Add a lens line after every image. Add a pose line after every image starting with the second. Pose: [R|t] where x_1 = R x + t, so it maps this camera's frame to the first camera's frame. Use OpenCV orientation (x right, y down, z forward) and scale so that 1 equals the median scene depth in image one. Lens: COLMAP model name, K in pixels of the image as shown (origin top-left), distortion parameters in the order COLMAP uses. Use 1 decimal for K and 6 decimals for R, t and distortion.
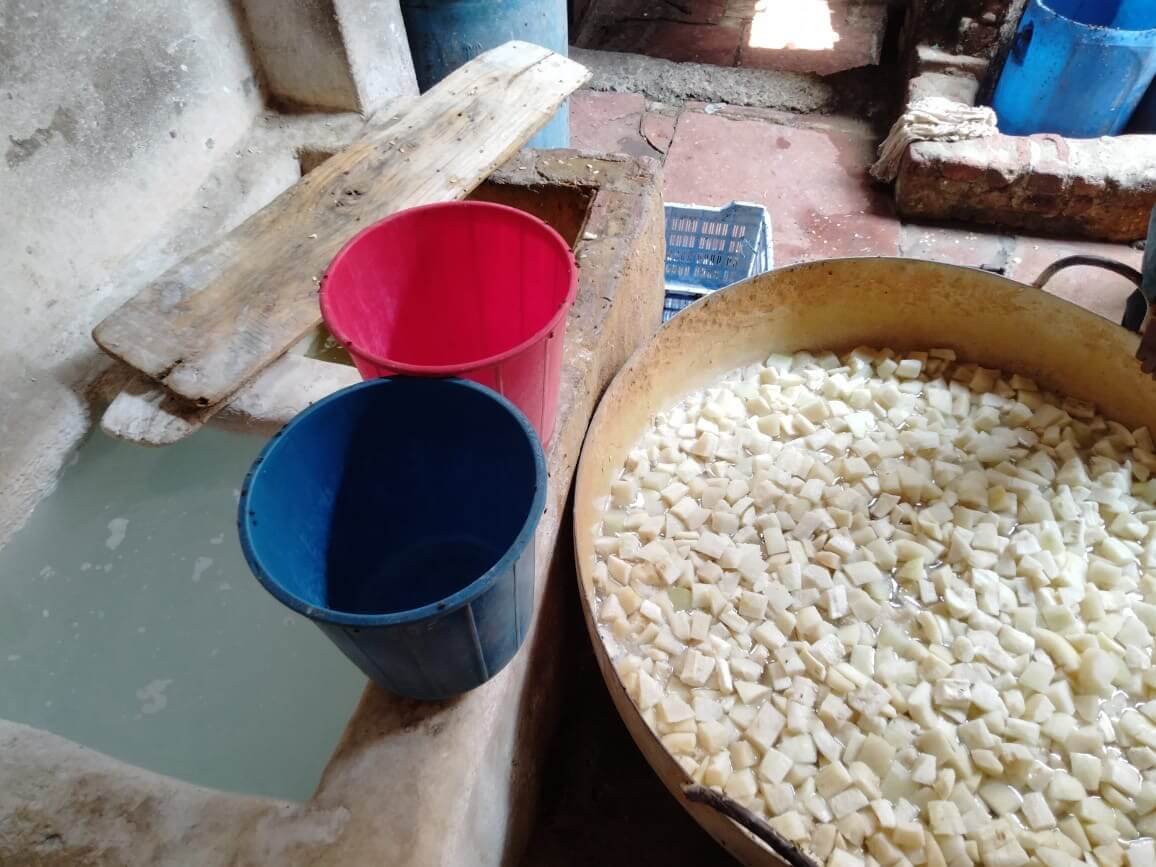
lens RADIAL K [[821.0, 0, 578.0], [0, 821.0, 433.5], [0, 0, 1]] dist [0.054834, -0.107455]
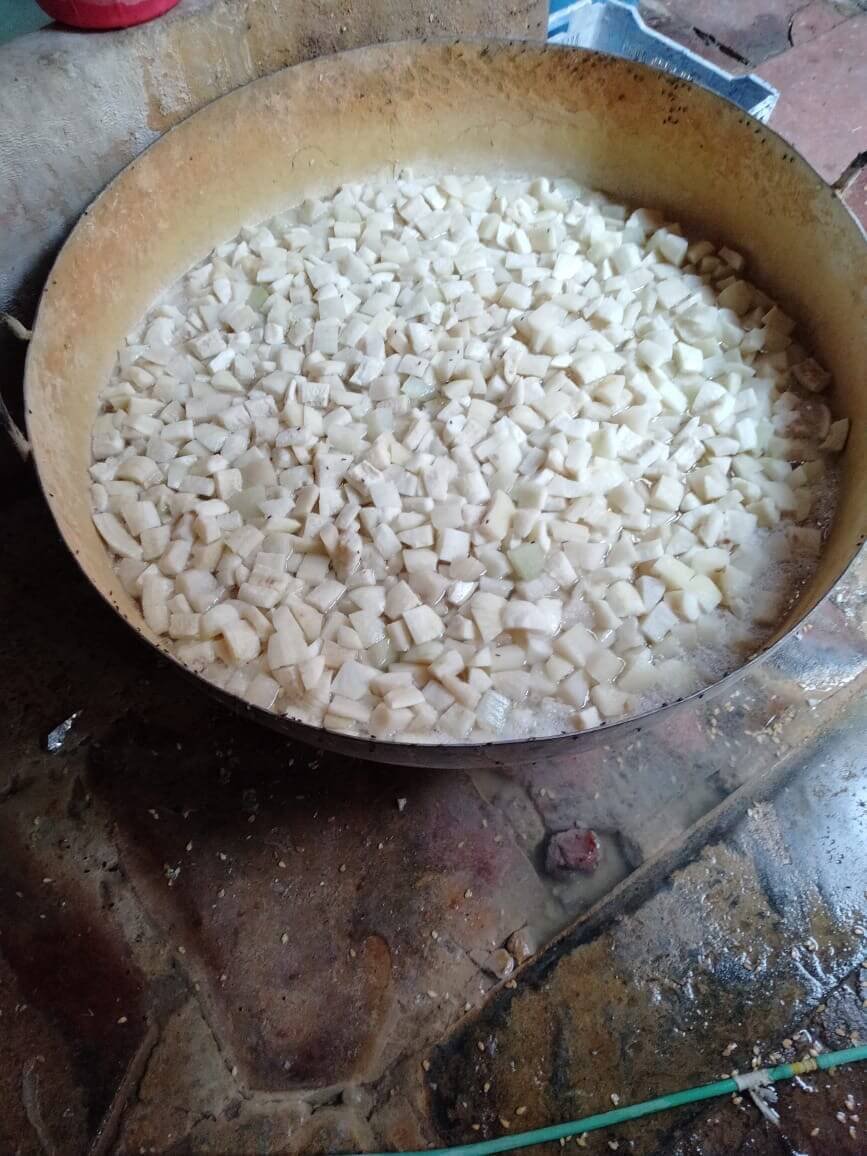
lens RADIAL K [[821.0, 0, 433.5], [0, 821.0, 578.0], [0, 0, 1]] dist [0.054834, -0.107455]
pose [[0.781783, 0.561482, -0.271206, 0.739529], [-0.495298, 0.823398, 0.276938, 0.098219], [0.378806, -0.082177, 0.921820, 0.144697]]
